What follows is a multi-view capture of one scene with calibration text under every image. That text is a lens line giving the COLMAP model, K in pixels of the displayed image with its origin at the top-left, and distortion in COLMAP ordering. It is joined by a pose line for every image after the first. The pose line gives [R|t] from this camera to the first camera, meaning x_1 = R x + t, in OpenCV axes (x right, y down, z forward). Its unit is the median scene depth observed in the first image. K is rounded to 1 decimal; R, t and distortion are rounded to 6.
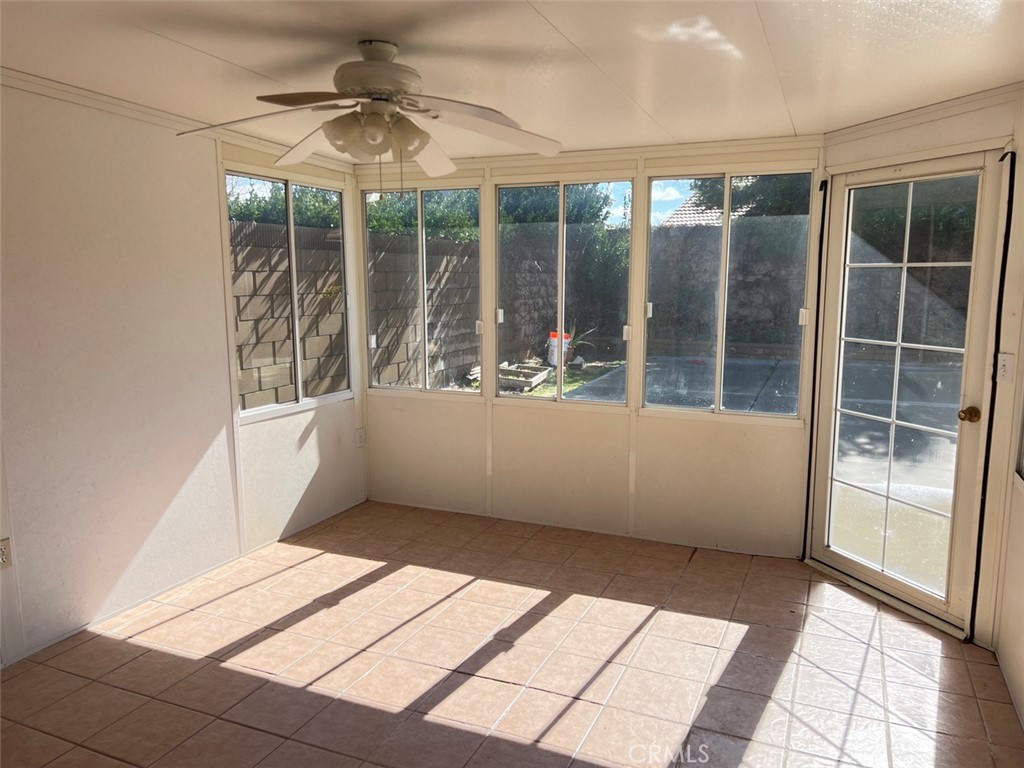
lens RADIAL K [[773.0, 0, 512.0], [0, 773.0, 384.0], [0, 0, 1]] dist [0.021497, -0.009199]
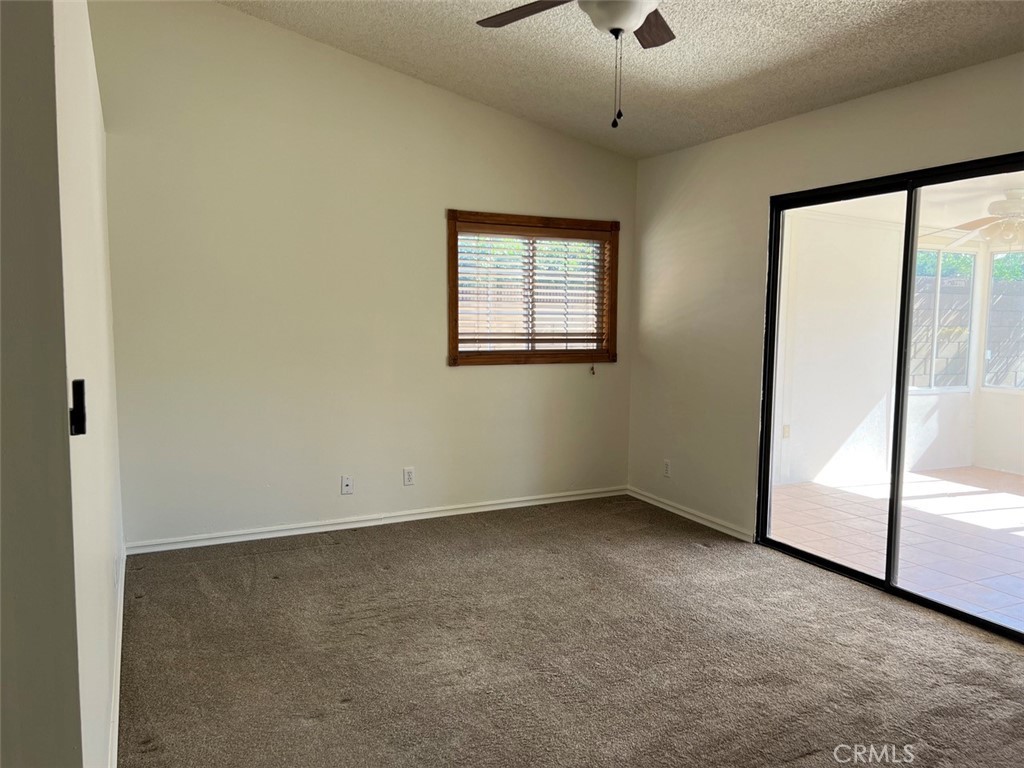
lens RADIAL K [[773.0, 0, 512.0], [0, 773.0, 384.0], [0, 0, 1]] dist [0.021497, -0.009199]
pose [[0.755646, 0.073732, -0.650817, 0.102948], [-0.112751, 0.993454, -0.018363, 0.132213], [0.645203, 0.087256, 0.759013, -0.708040]]
